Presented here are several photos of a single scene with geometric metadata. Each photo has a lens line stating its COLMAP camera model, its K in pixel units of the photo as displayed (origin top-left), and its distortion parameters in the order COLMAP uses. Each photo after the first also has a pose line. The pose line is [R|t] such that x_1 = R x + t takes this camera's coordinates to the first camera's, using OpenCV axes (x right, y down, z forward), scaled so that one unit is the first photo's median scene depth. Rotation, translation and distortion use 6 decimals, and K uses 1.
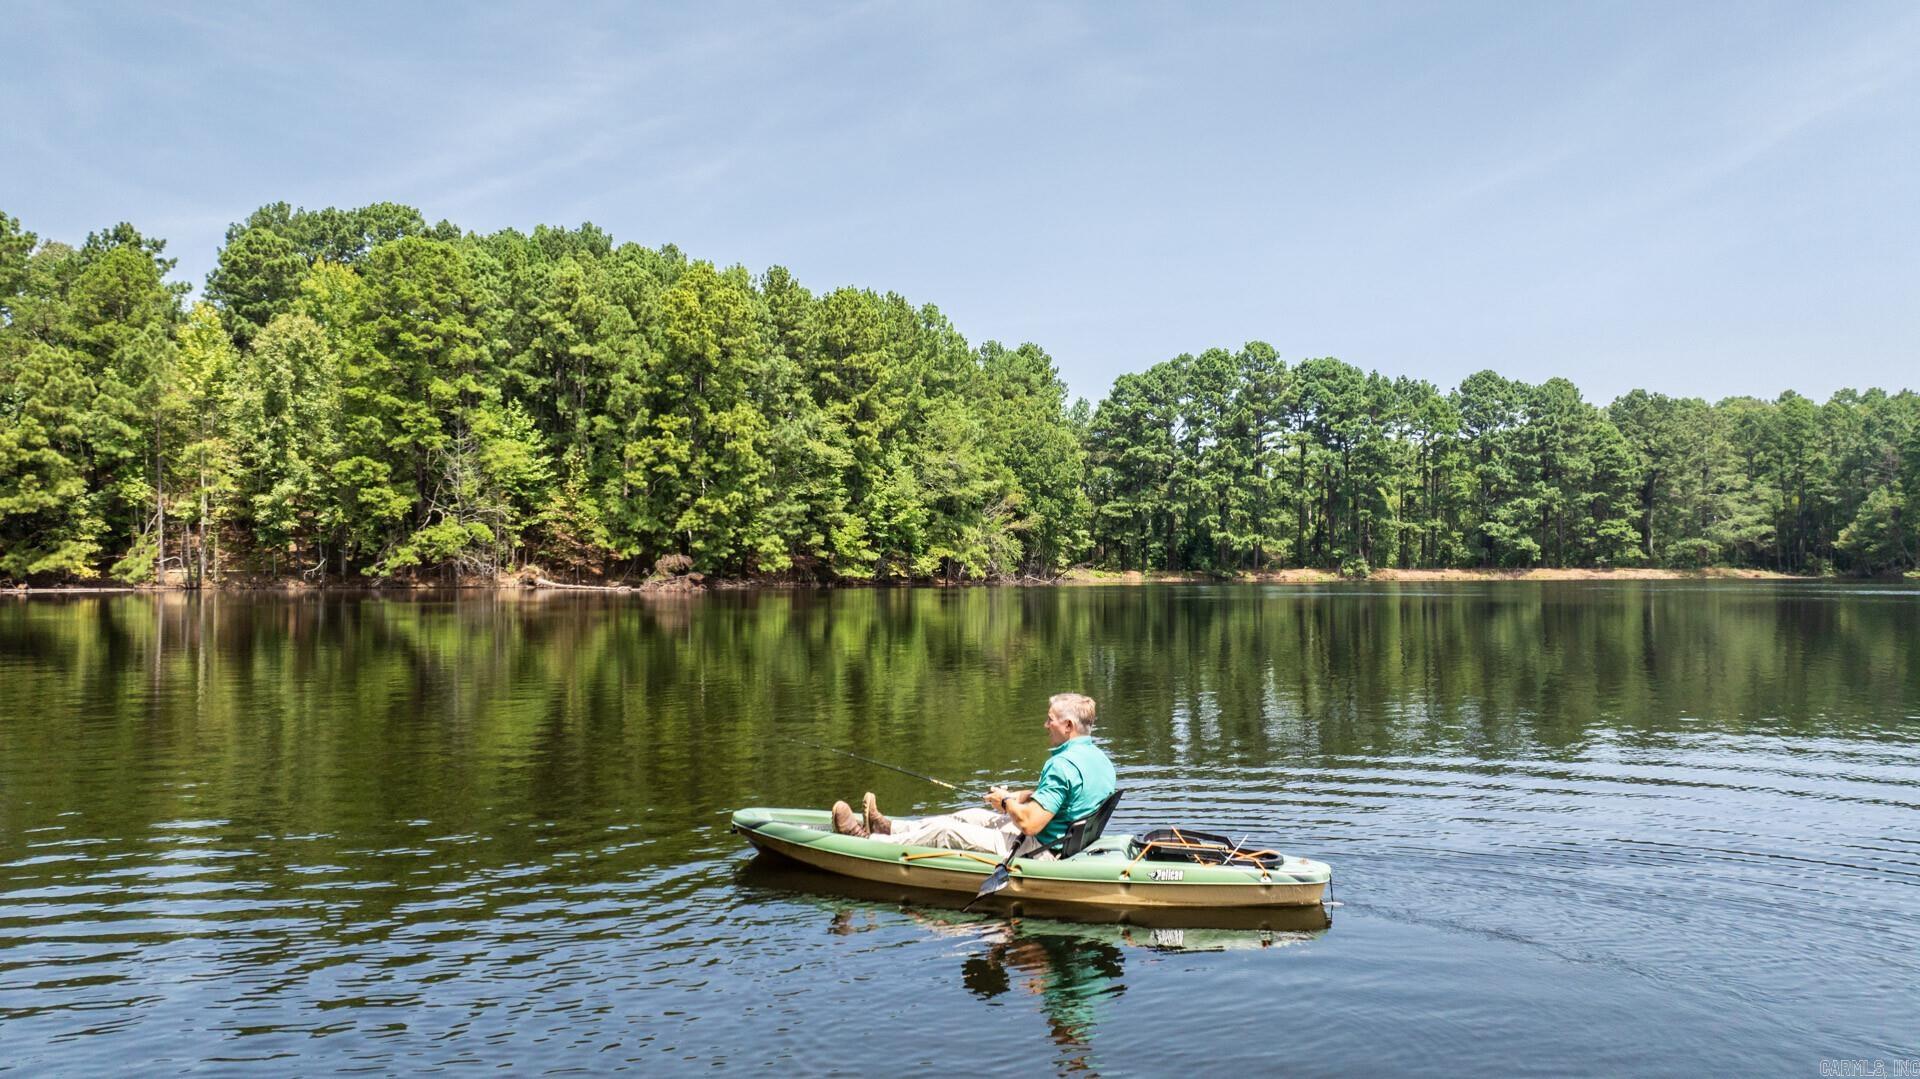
lens RADIAL K [[1355.4, 0, 959.0], [0, 1355.4, 543.6], [0, 0, 1]] dist [-0.017228, 0.014503]
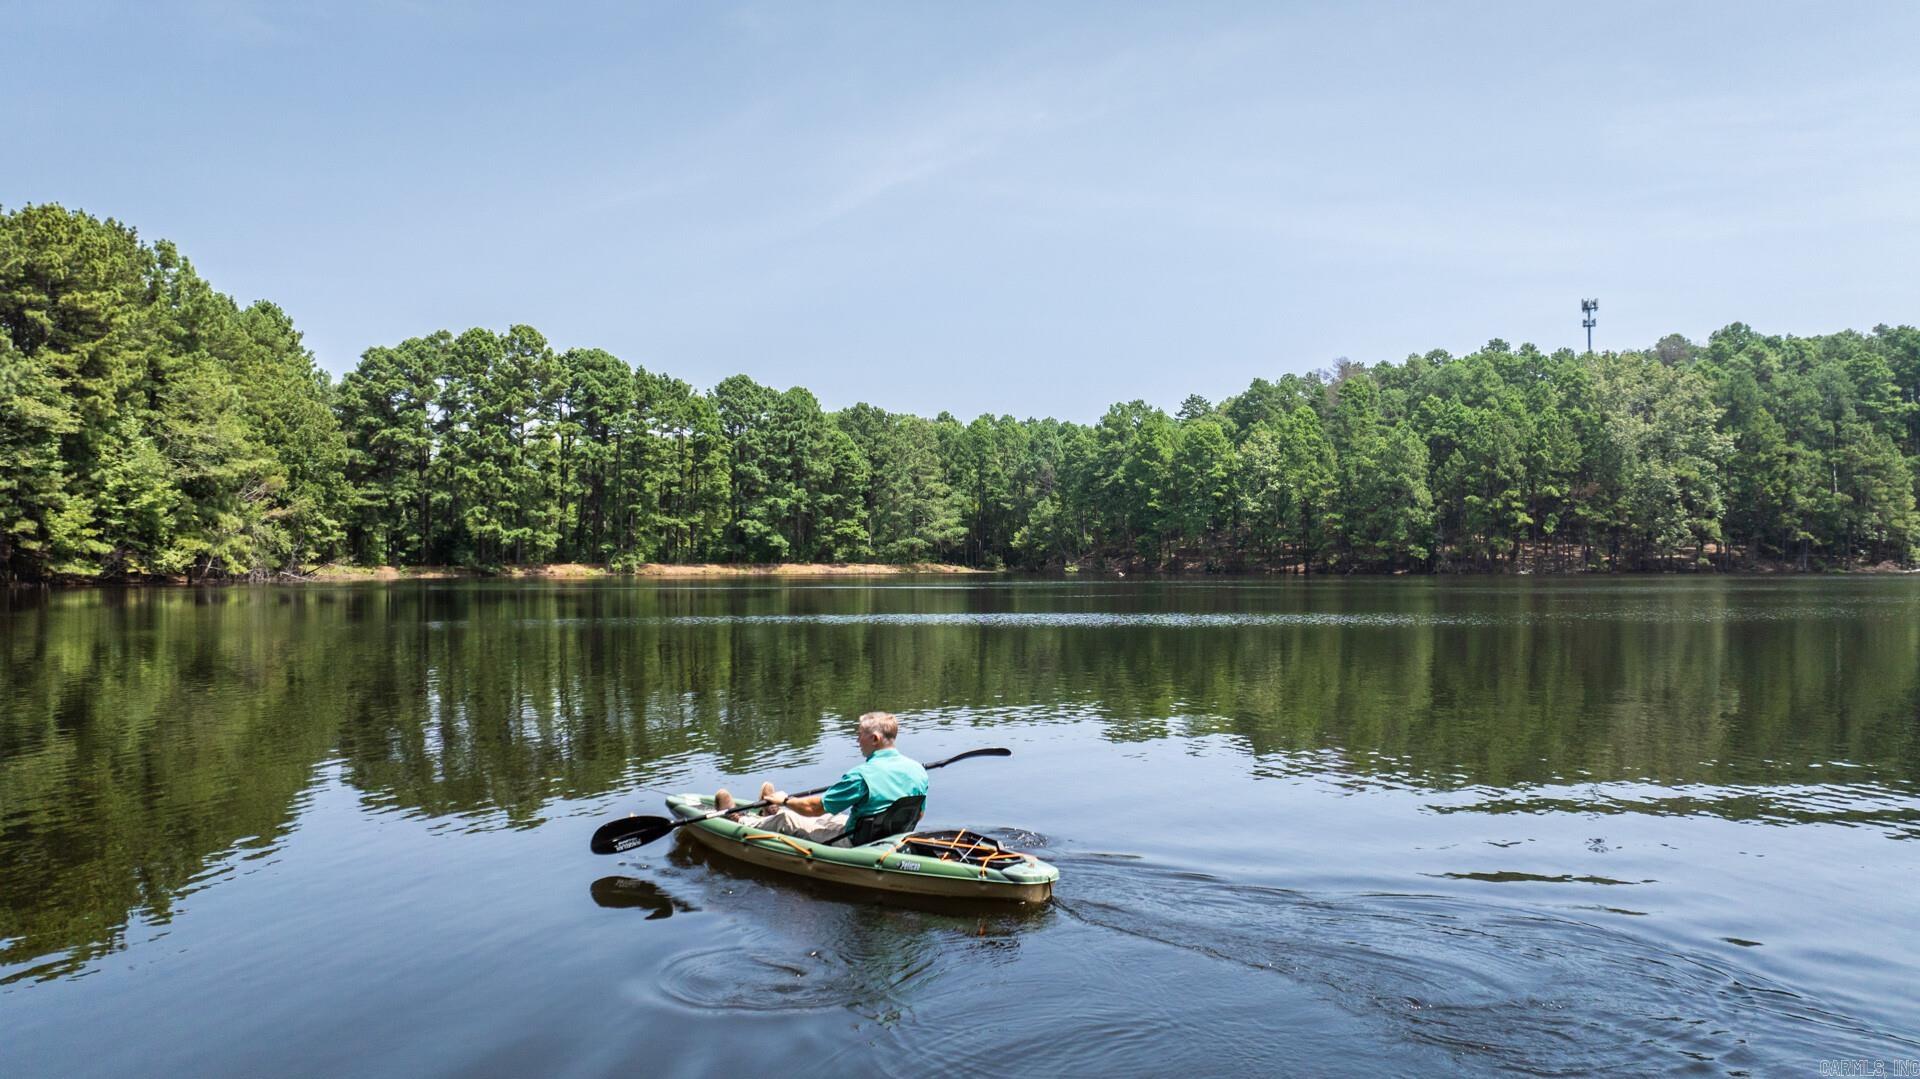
lens RADIAL K [[1355.4, 0, 961.9], [0, 1355.4, 538.6], [0, 0, 1]] dist [-0.017228, 0.014503]
pose [[0.819235, 0.011858, 0.573336, -0.109186], [-0.012474, 0.999918, -0.002856, -0.000383], [-0.573323, -0.004812, 0.819315, 0.066634]]
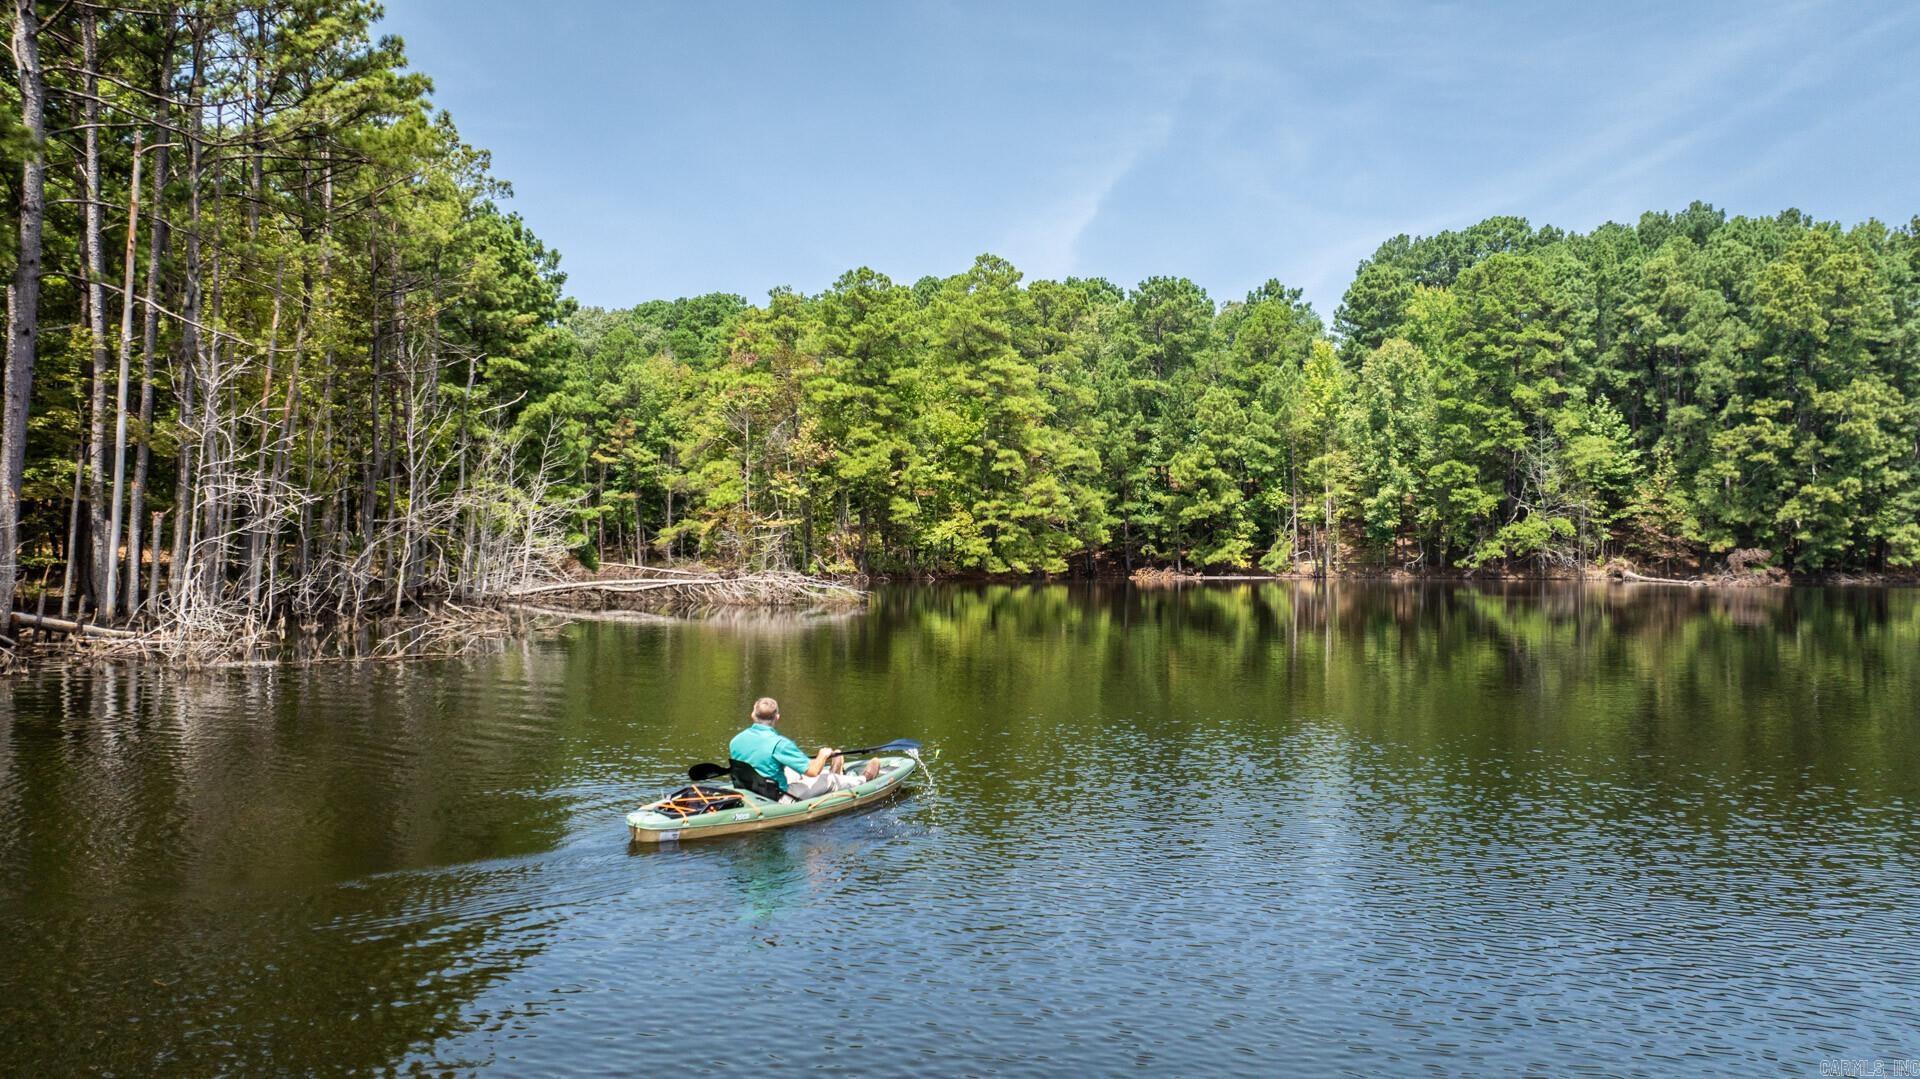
lens RADIAL K [[1355.4, 0, 956.7], [0, 1355.4, 544.8], [0, 0, 1]] dist [-0.017228, 0.014503]
pose [[0.683893, -0.006254, -0.729556, 0.077528], [0.012413, 0.999918, 0.003064, -0.002992], [0.729477, -0.011151, 0.683915, -0.052261]]
